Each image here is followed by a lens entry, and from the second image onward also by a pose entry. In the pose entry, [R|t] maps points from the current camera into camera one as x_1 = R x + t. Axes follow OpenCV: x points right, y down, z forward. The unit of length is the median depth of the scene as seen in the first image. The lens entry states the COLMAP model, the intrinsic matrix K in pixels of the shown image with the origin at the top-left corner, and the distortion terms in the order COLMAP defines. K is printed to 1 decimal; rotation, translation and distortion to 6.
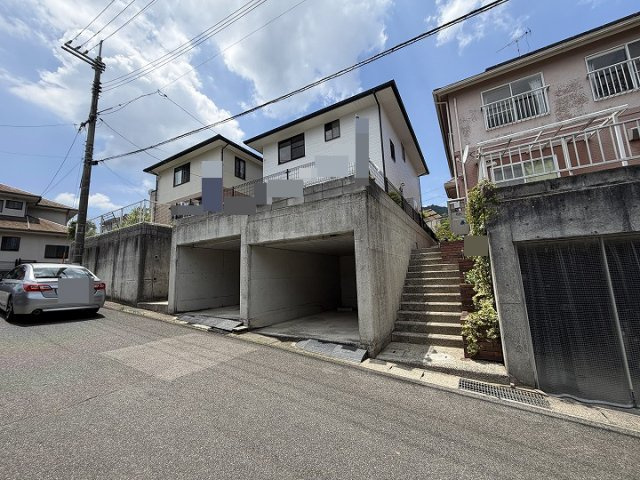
lens RADIAL K [[254.8, 0, 317.6], [0, 254.8, 240.0], [0, 0, 1]] dist [0.000897, -0.000051]
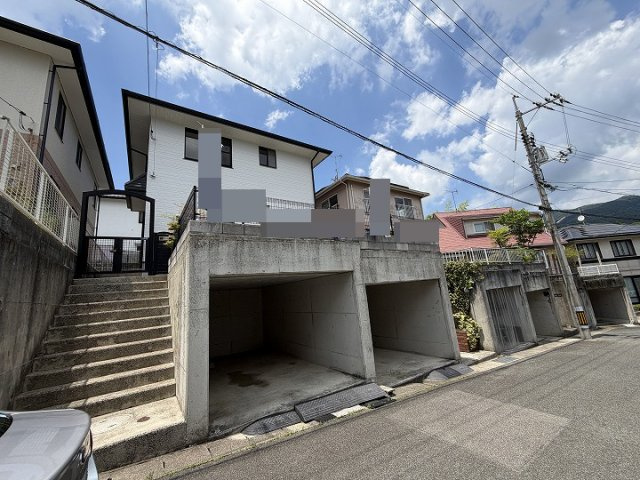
lens RADIAL K [[254.8, 0, 317.6], [0, 254.8, 240.0], [0, 0, 1]] dist [0.000897, -0.000051]
pose [[0.436579, 0.181797, 0.881107, -0.999573], [-0.062785, 0.983140, -0.171740, 0.026107], [-0.897473, 0.019658, 0.440632, 0.684005]]
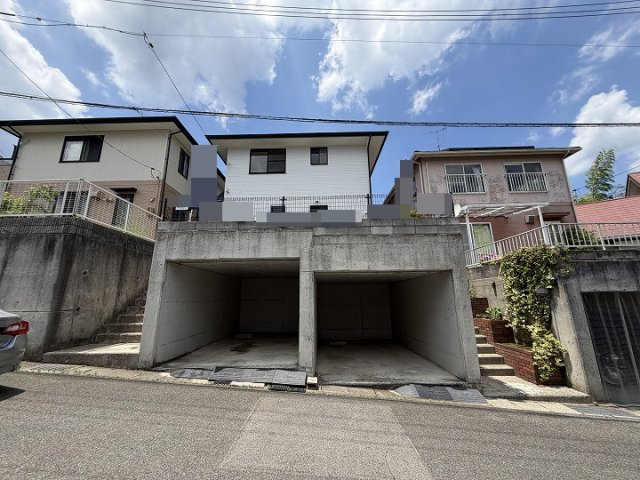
lens RADIAL K [[254.8, 0, 317.6], [0, 254.8, 240.0], [0, 0, 1]] dist [0.000897, -0.000051]
pose [[0.870547, 0.132857, 0.473811, -0.593168], [-0.091828, 0.989810, -0.108826, 0.004866], [-0.483441, 0.051229, 0.873876, 0.241612]]
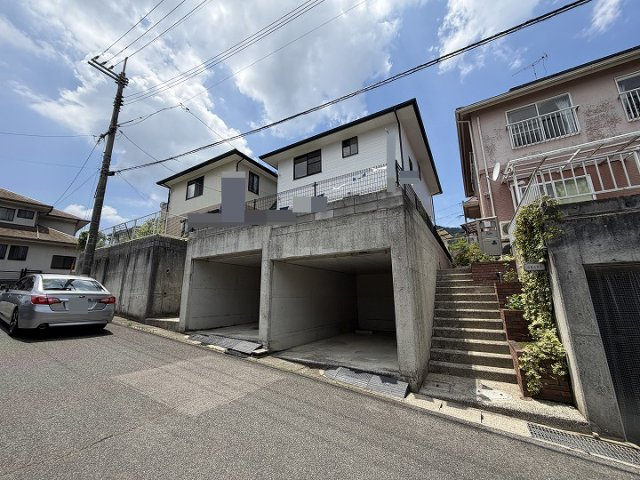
lens RADIAL K [[254.8, 0, 317.6], [0, 254.8, 240.0], [0, 0, 1]] dist [0.000897, -0.000051]
pose [[0.999622, 0.025233, -0.010901, -0.079496], [-0.025908, 0.997415, -0.067020, 0.002489], [0.009182, 0.067277, 0.997692, 0.049594]]
